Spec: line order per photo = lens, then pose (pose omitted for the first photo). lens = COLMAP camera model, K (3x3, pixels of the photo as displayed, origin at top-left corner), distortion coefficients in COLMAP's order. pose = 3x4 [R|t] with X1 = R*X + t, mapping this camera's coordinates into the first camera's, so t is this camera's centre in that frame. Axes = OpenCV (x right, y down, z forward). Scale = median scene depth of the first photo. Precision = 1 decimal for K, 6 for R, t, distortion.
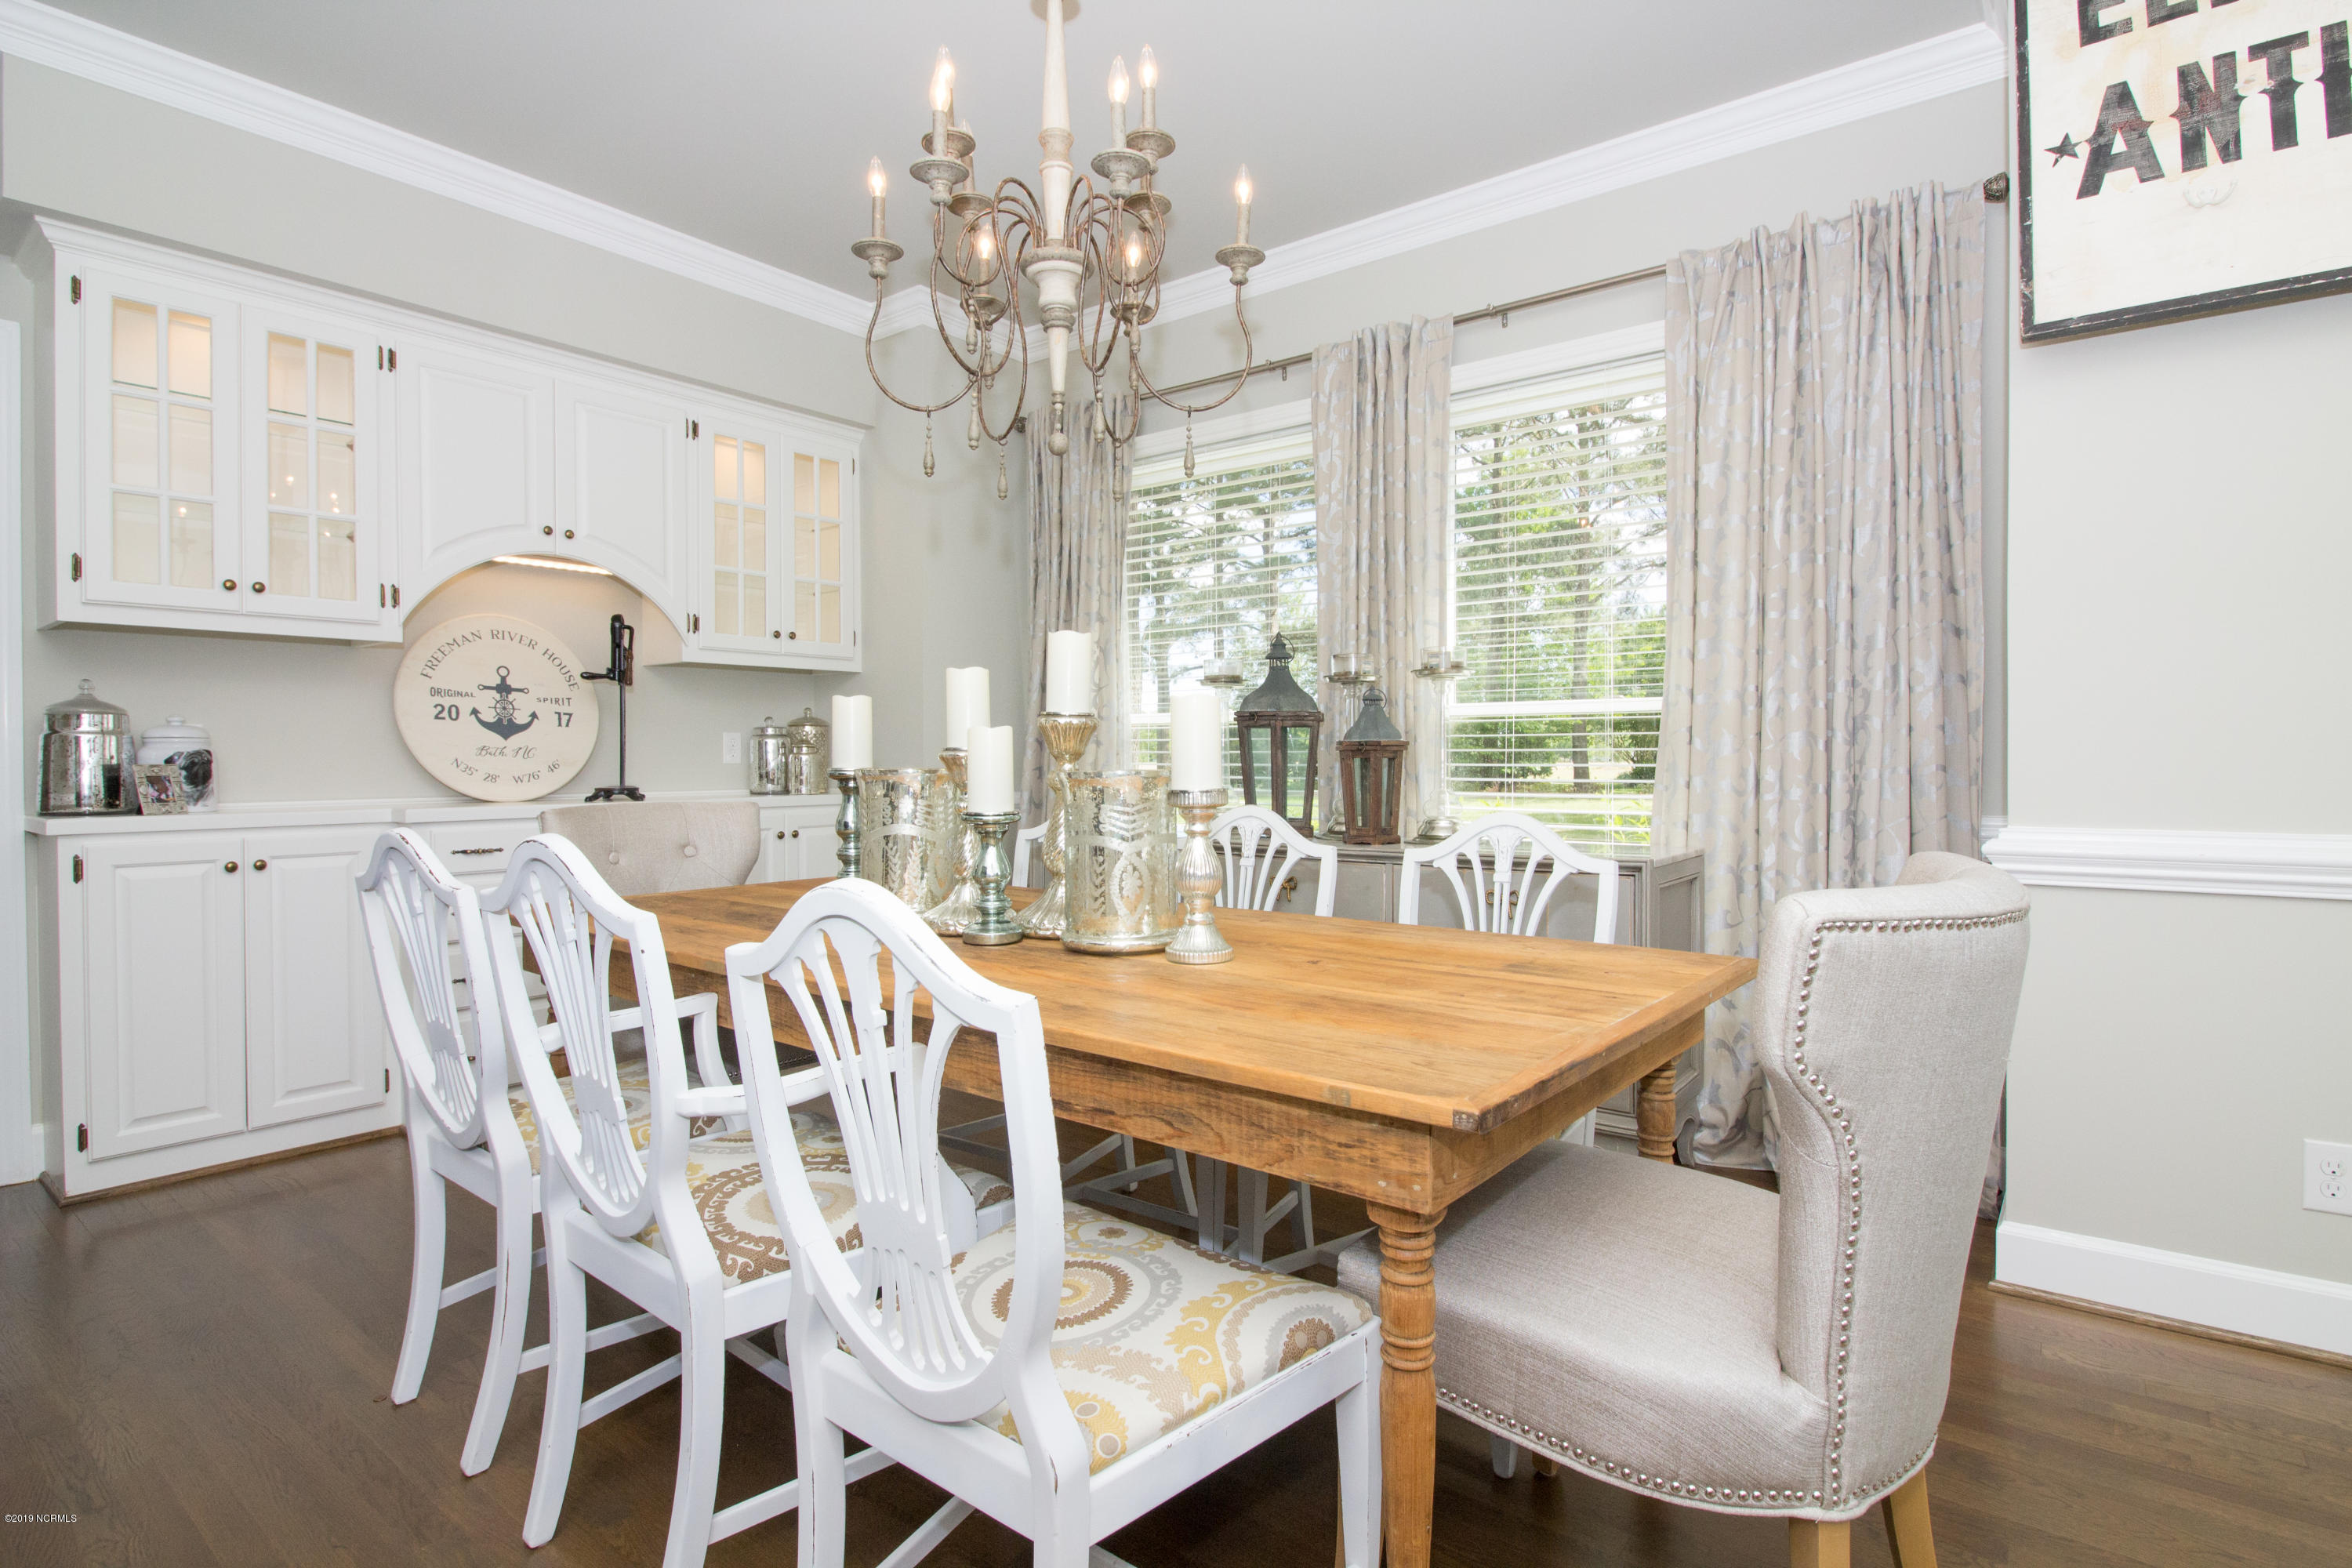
lens RADIAL K [[1143.9, 0, 1184.9], [0, 1143.9, 779.1], [0, 0, 1]] dist [-0.000681, -0.000203]
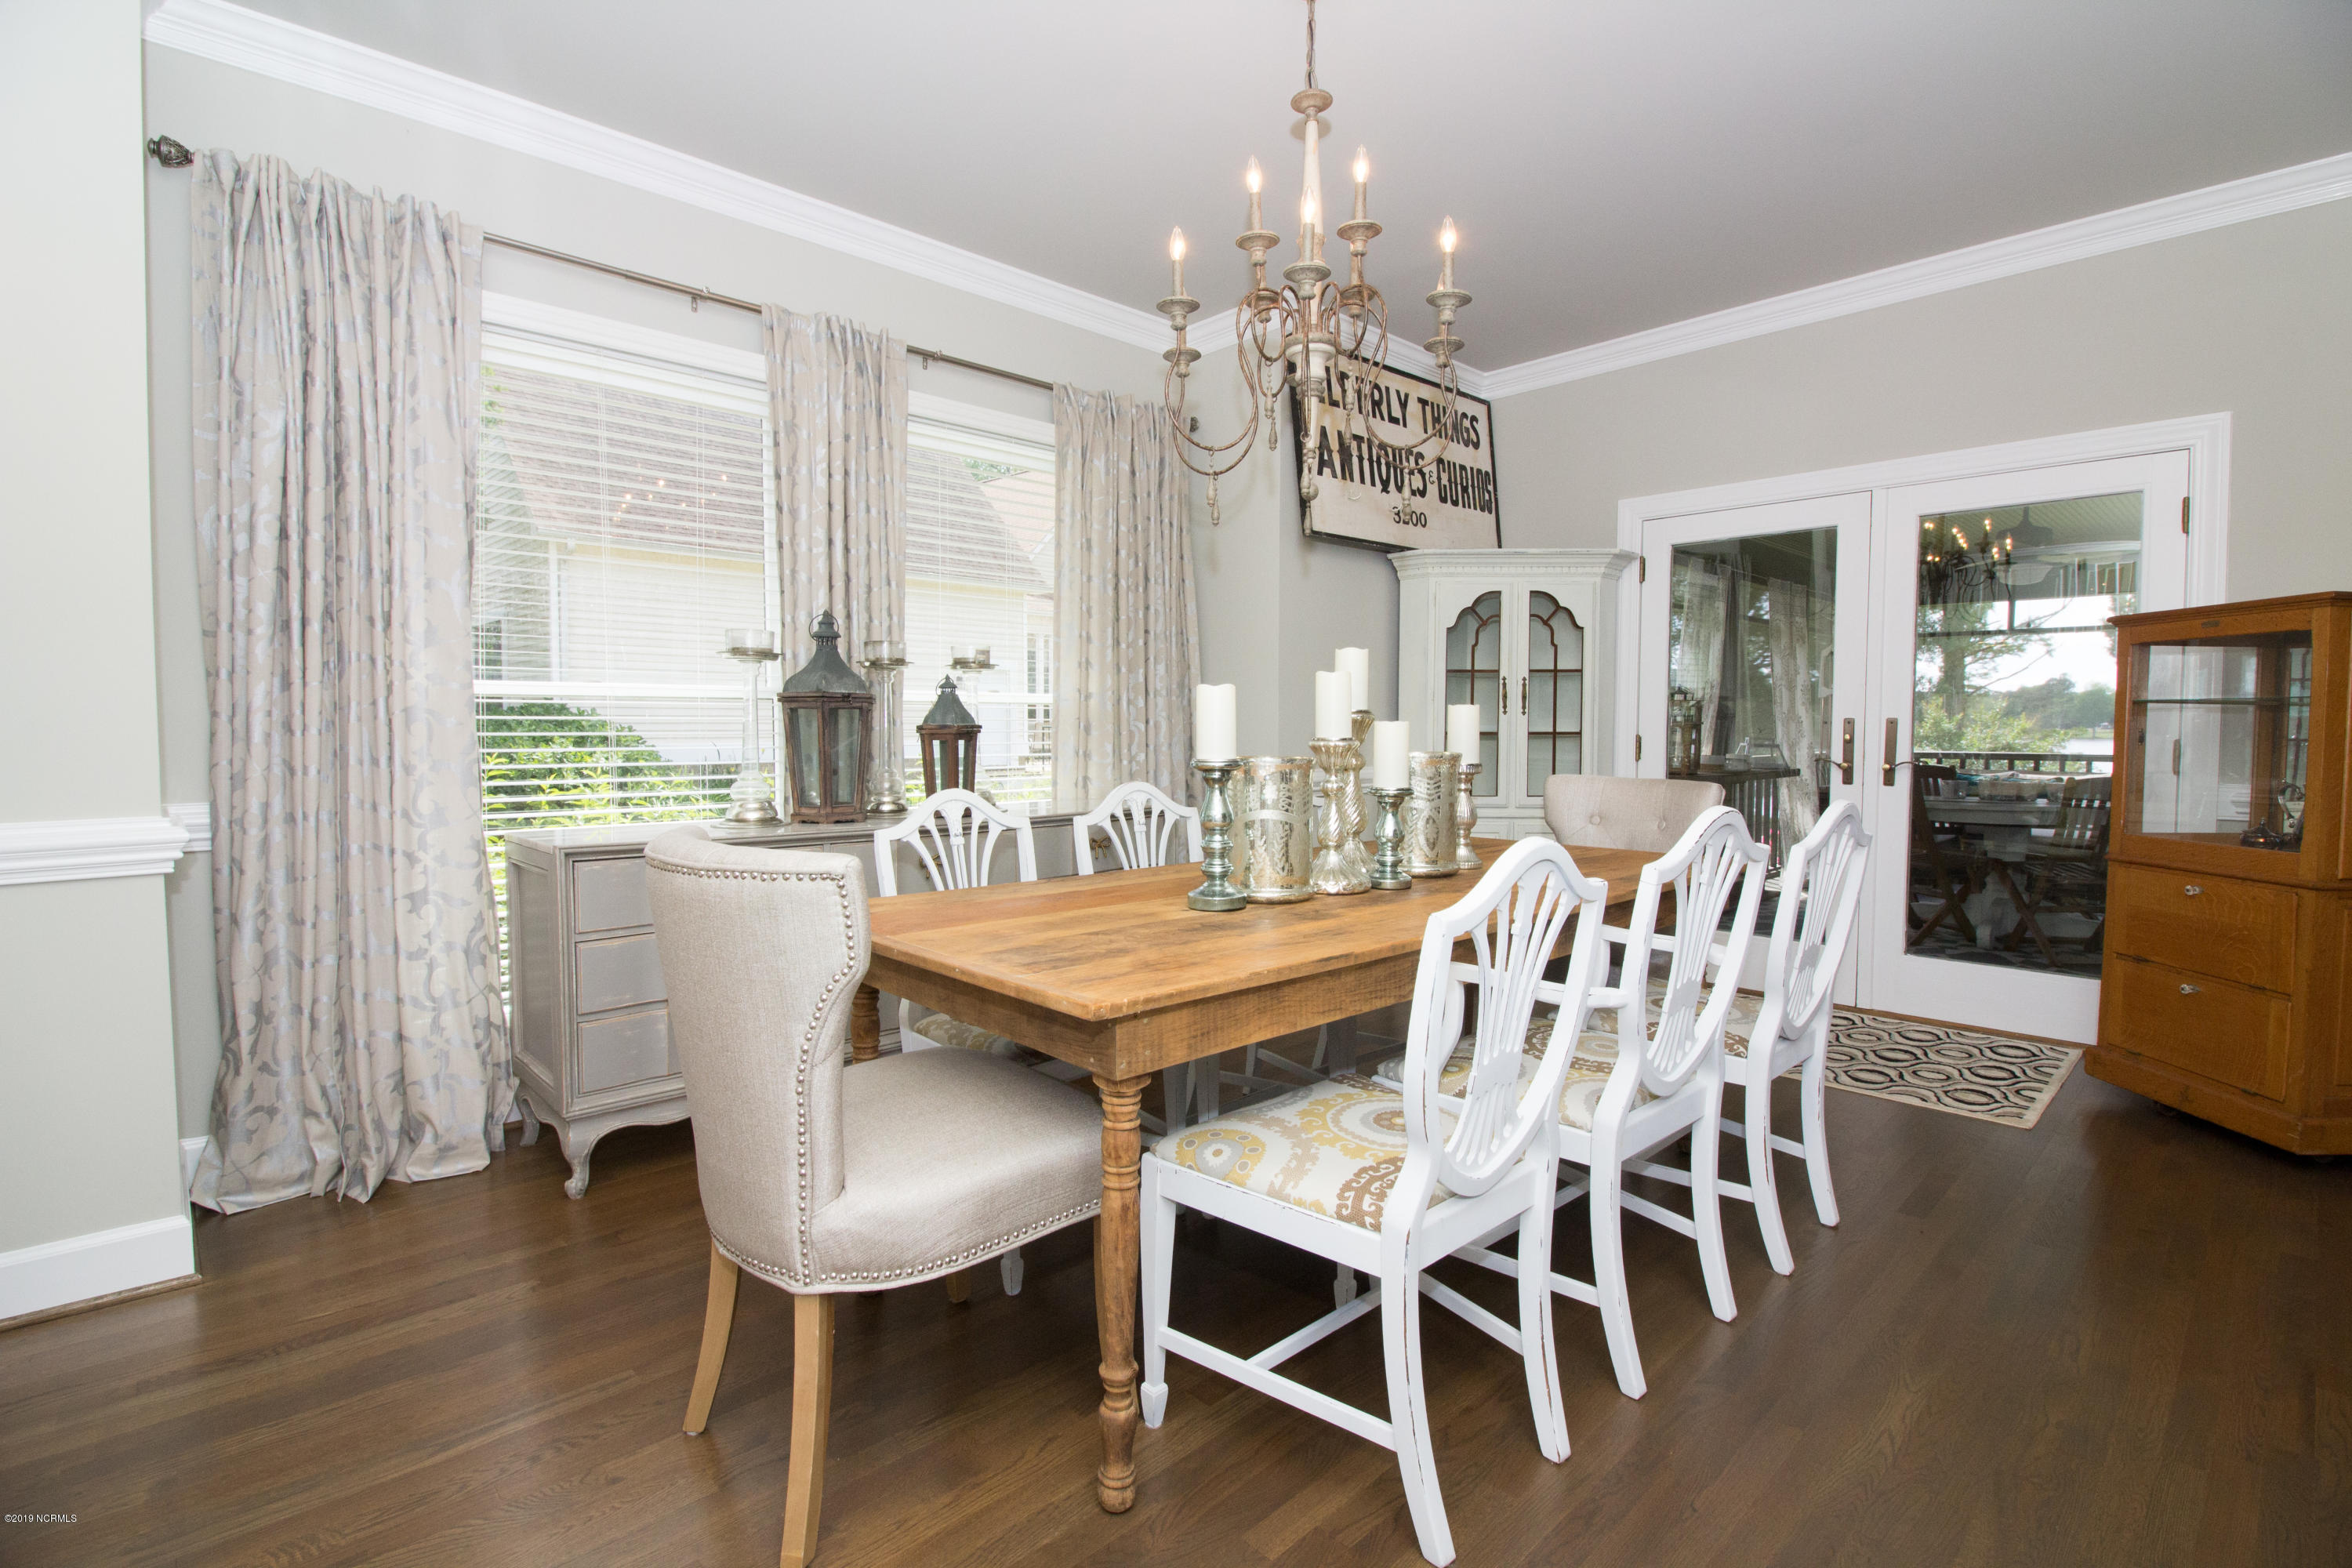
lens RADIAL K [[1116.2, 0, 1176.0], [0, 1116.2, 784.0], [0, 0, 1]] dist [-0.001310, -0.000773]
pose [[0.188015, -0.043791, 0.981189, -1.274978], [0.009805, 0.999039, 0.042709, -0.030367], [-0.982117, 0.001591, 0.188264, 0.852351]]
